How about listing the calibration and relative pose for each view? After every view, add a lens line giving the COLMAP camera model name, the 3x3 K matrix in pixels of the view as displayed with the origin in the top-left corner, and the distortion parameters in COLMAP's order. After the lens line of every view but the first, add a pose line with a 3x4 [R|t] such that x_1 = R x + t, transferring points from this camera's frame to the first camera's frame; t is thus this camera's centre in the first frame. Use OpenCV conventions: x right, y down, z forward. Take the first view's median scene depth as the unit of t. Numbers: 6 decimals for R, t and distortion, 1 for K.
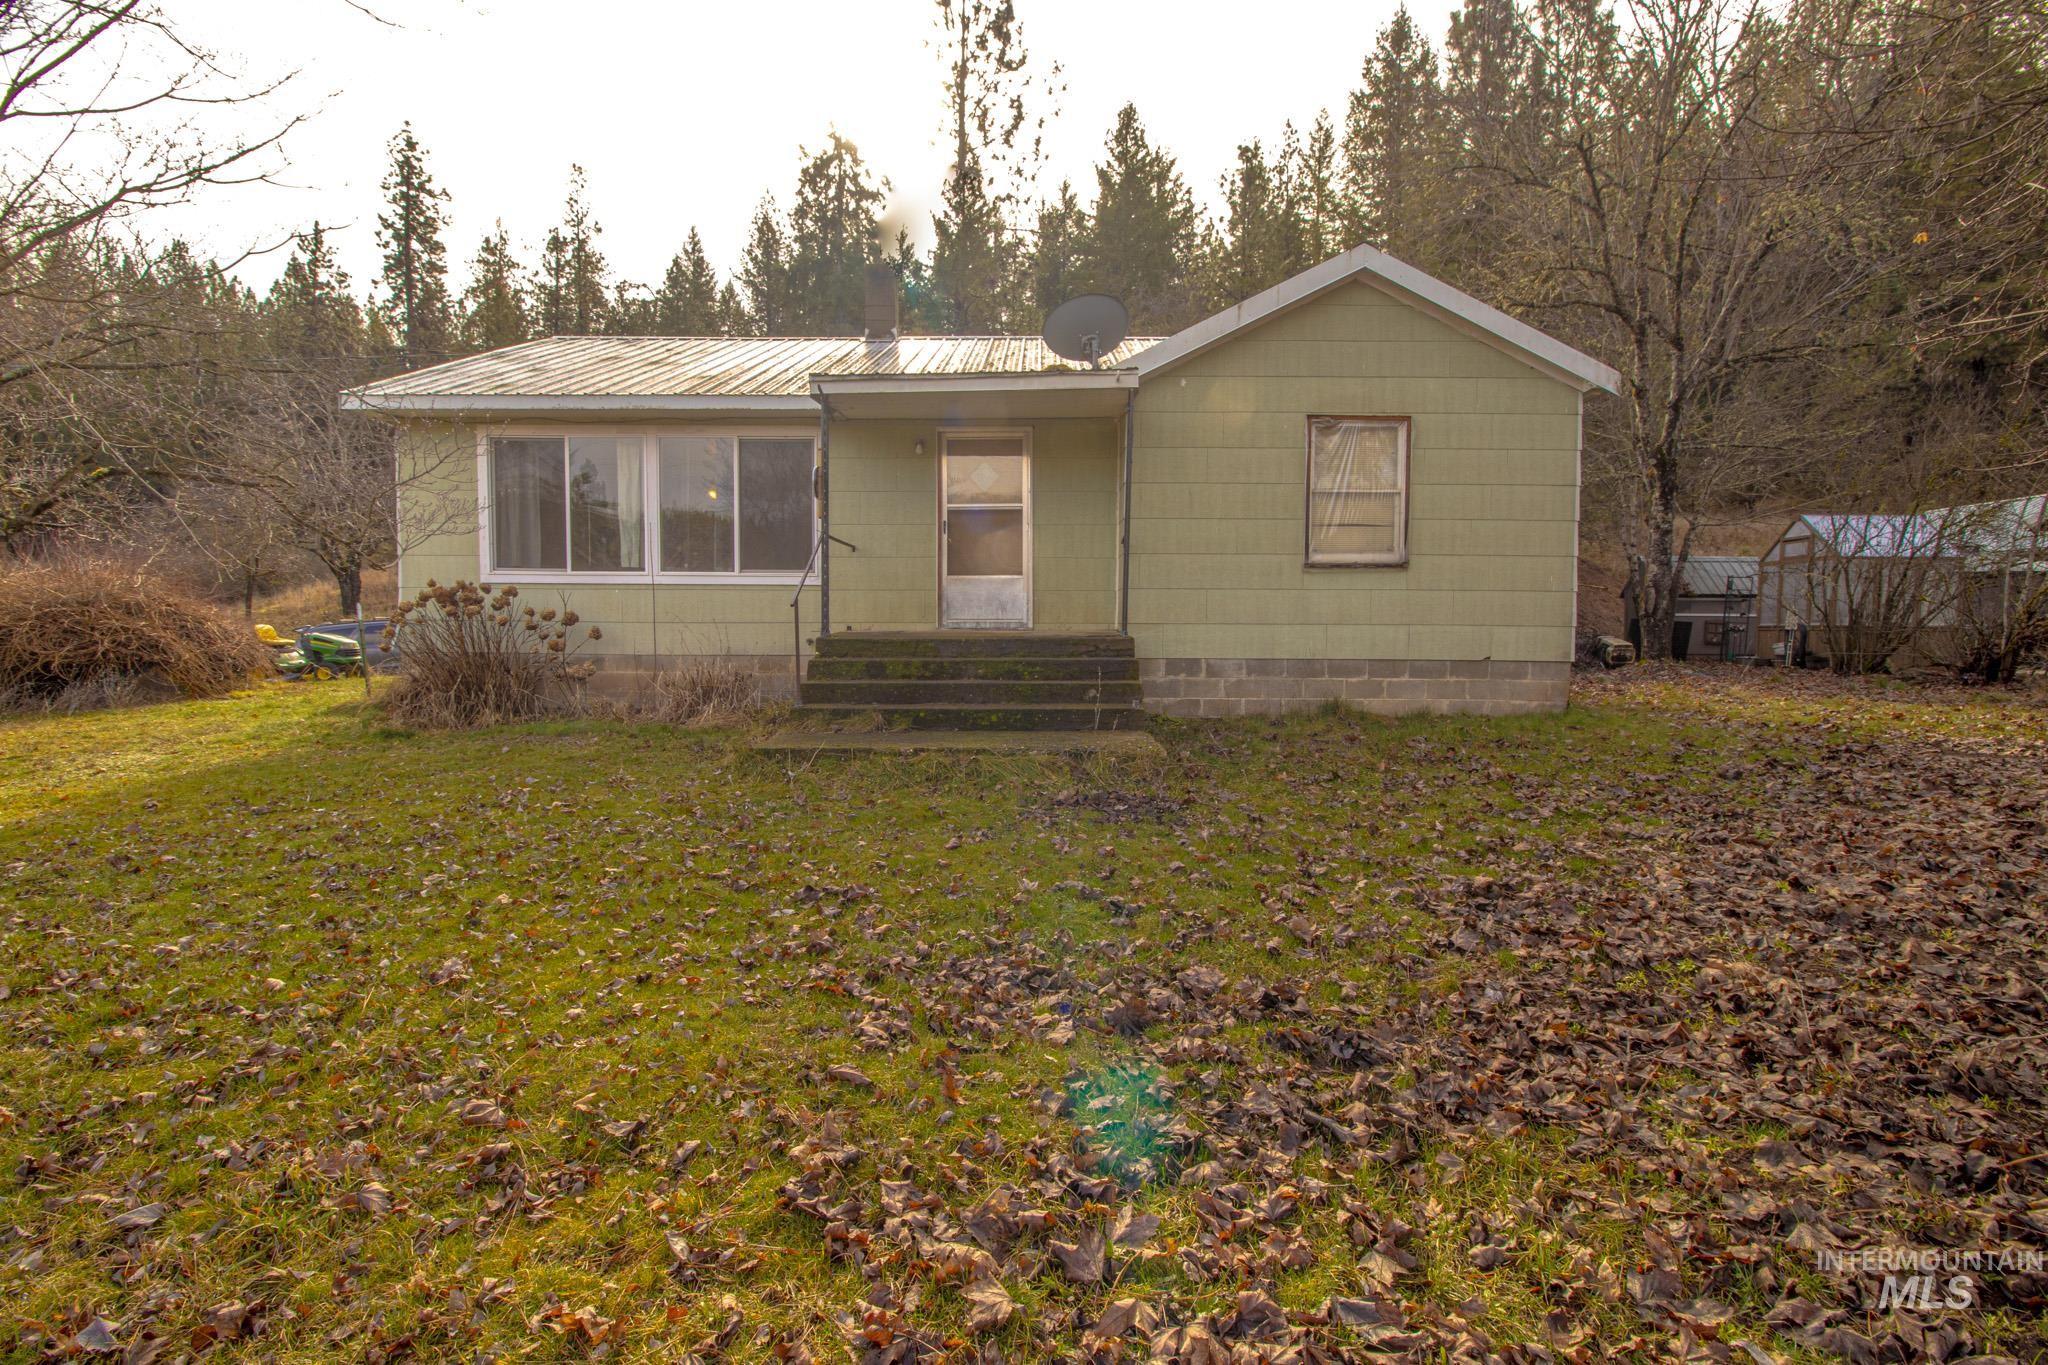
lens RADIAL K [[948.8, 0, 1019.2], [0, 948.8, 688.9], [0, 0, 1]] dist [-0.007844, -0.003943]
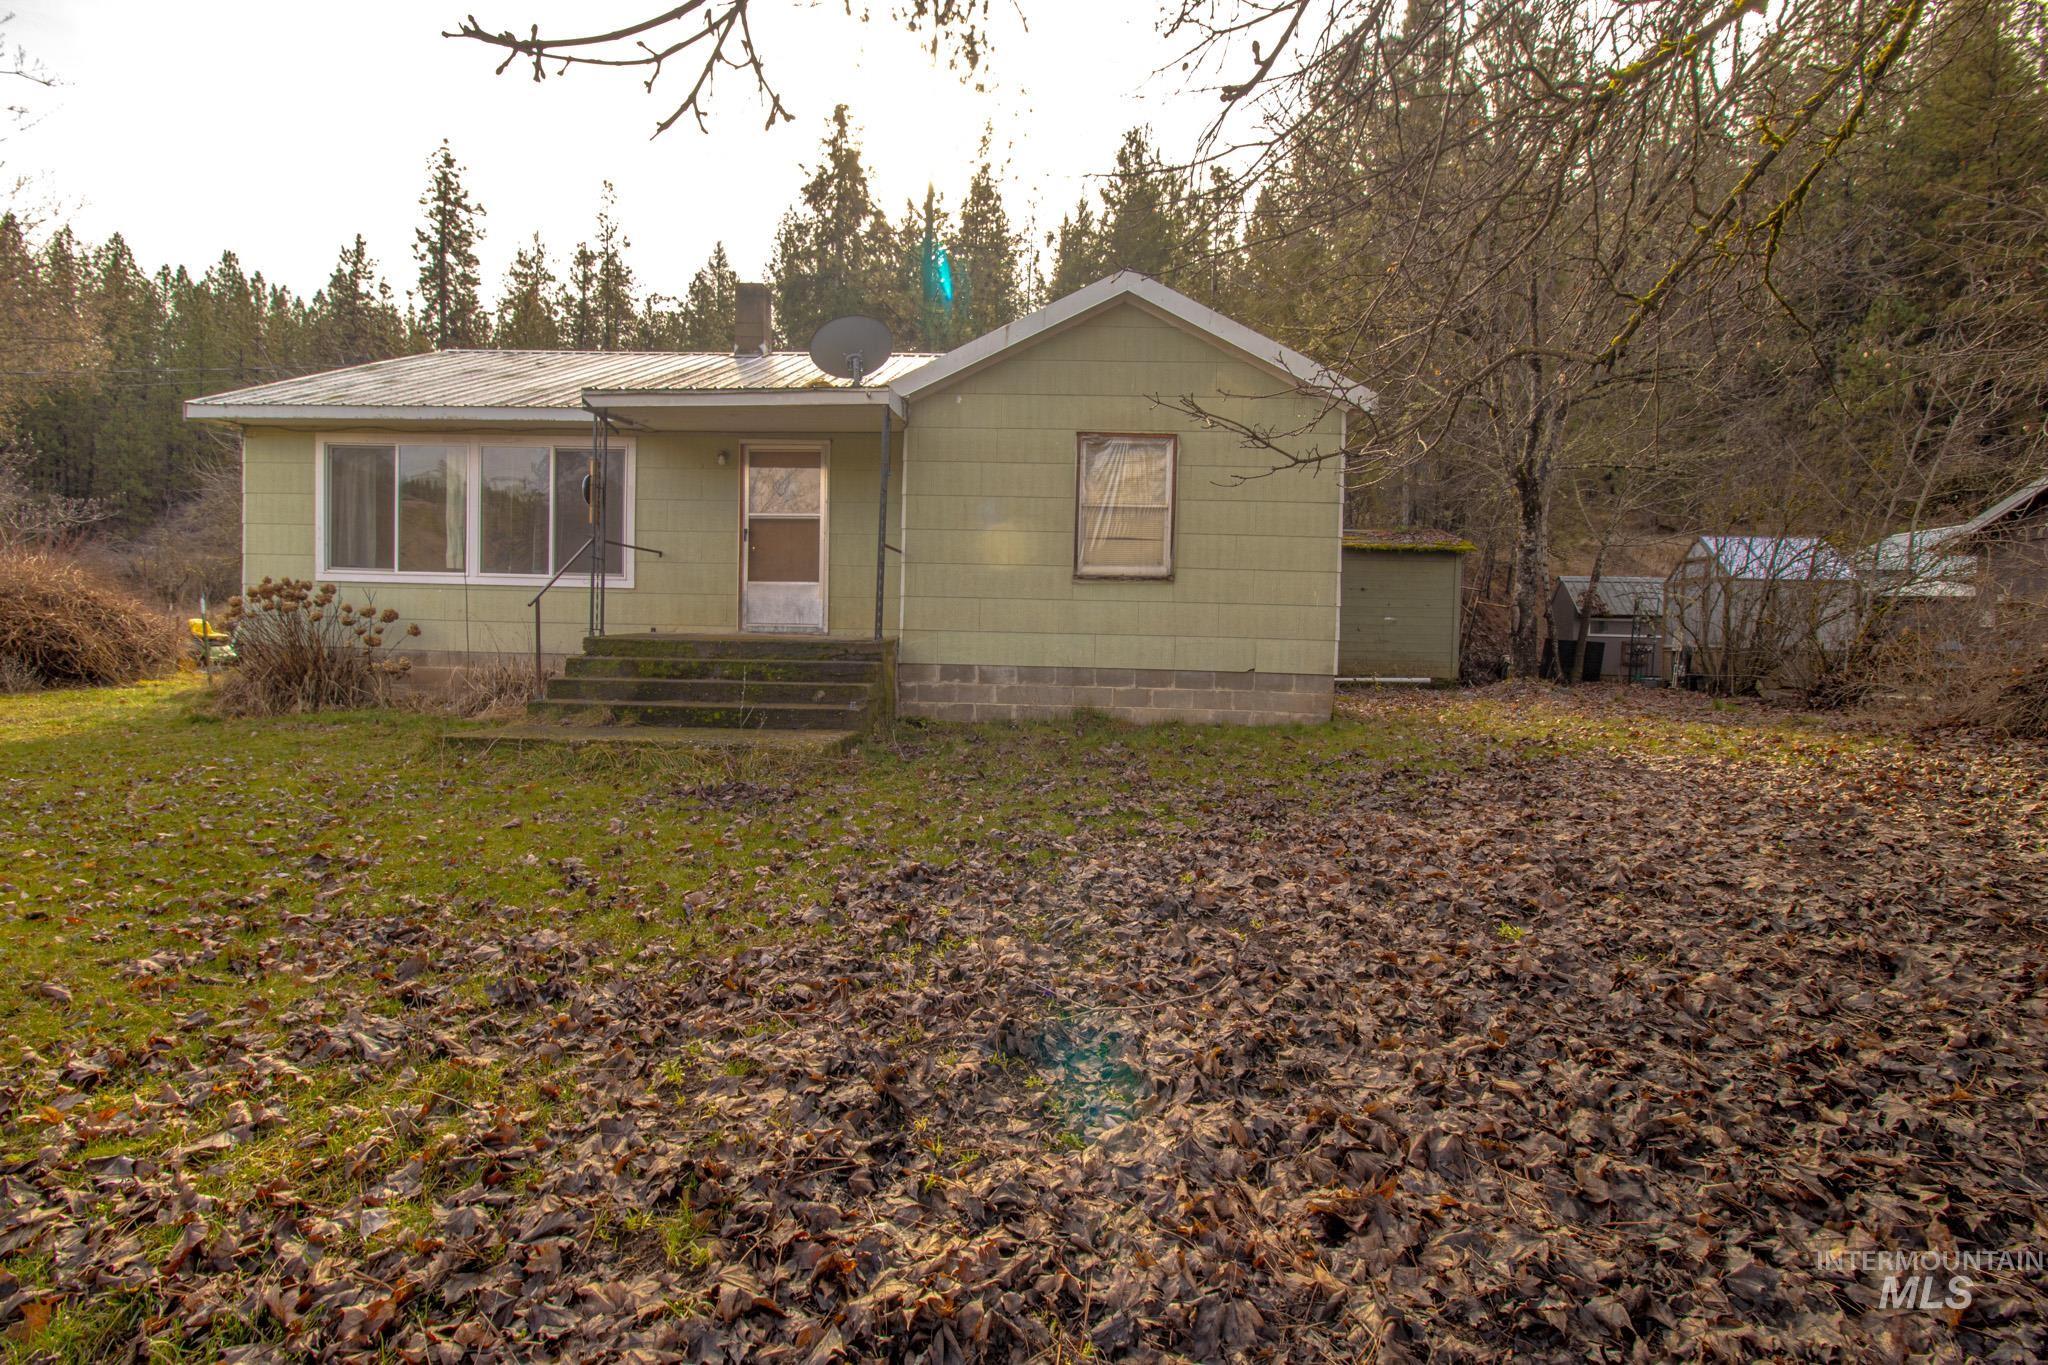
lens RADIAL K [[948.8, 0, 1031.7], [0, 948.8, 682.4], [0, 0, 1]] dist [-0.007844, -0.003943]
pose [[0.999289, 0.020224, -0.031829, 0.269782], [-0.020838, 0.999601, -0.019058, 0.005096], [0.031431, 0.019708, 0.999312, -0.029333]]
